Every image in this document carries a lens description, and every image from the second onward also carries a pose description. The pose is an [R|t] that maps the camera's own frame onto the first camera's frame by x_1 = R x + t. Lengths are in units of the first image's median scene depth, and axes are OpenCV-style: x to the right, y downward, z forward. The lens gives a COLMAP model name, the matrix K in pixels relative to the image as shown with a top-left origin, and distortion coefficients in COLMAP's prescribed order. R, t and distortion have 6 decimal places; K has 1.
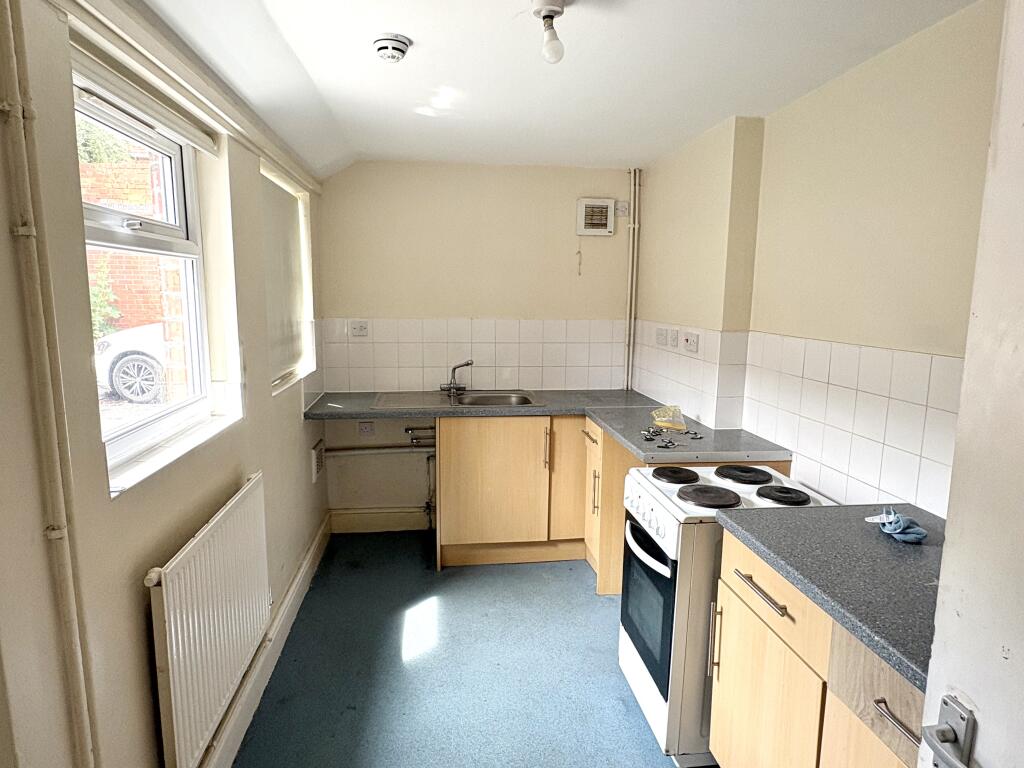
lens RADIAL K [[604.4, 0, 512.4], [0, 604.4, 385.3], [0, 0, 1]] dist [-0.005793, -0.000651]
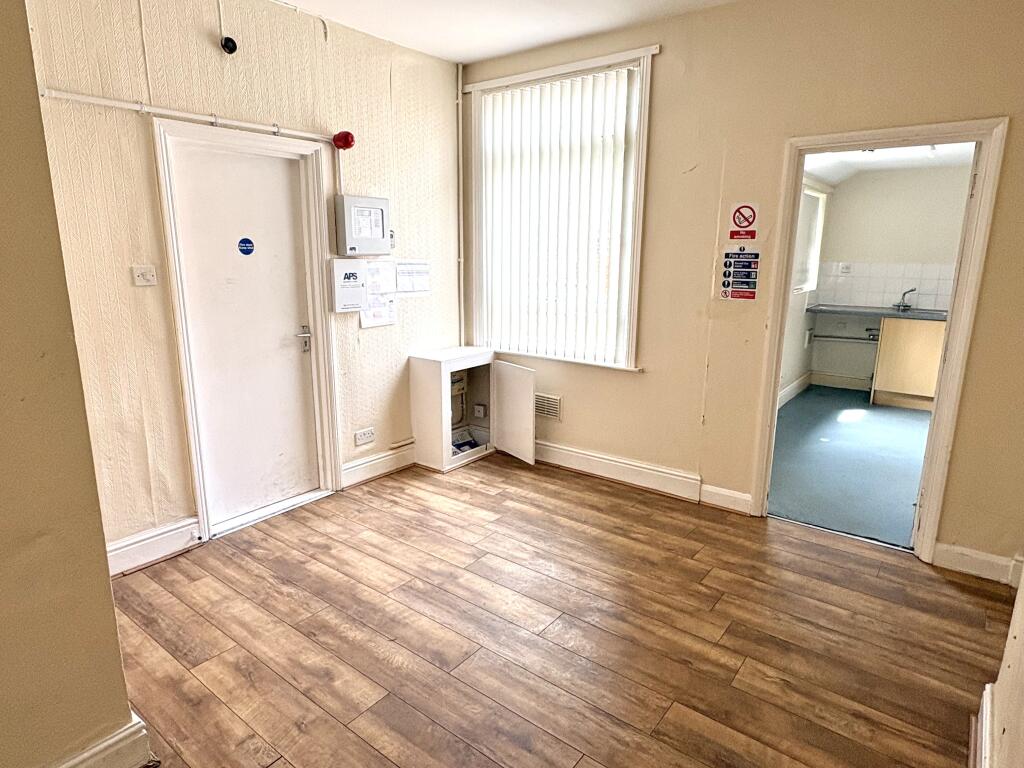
lens RADIAL K [[604.4, 0, 512.5], [0, 604.4, 382.5], [0, 0, 1]] dist [-0.005793, -0.000651]
pose [[0.713946, 0.152491, -0.683394, 0.321621], [-0.102871, 0.988250, 0.113046, 0.145455], [0.692603, -0.010407, 0.721244, -0.989416]]
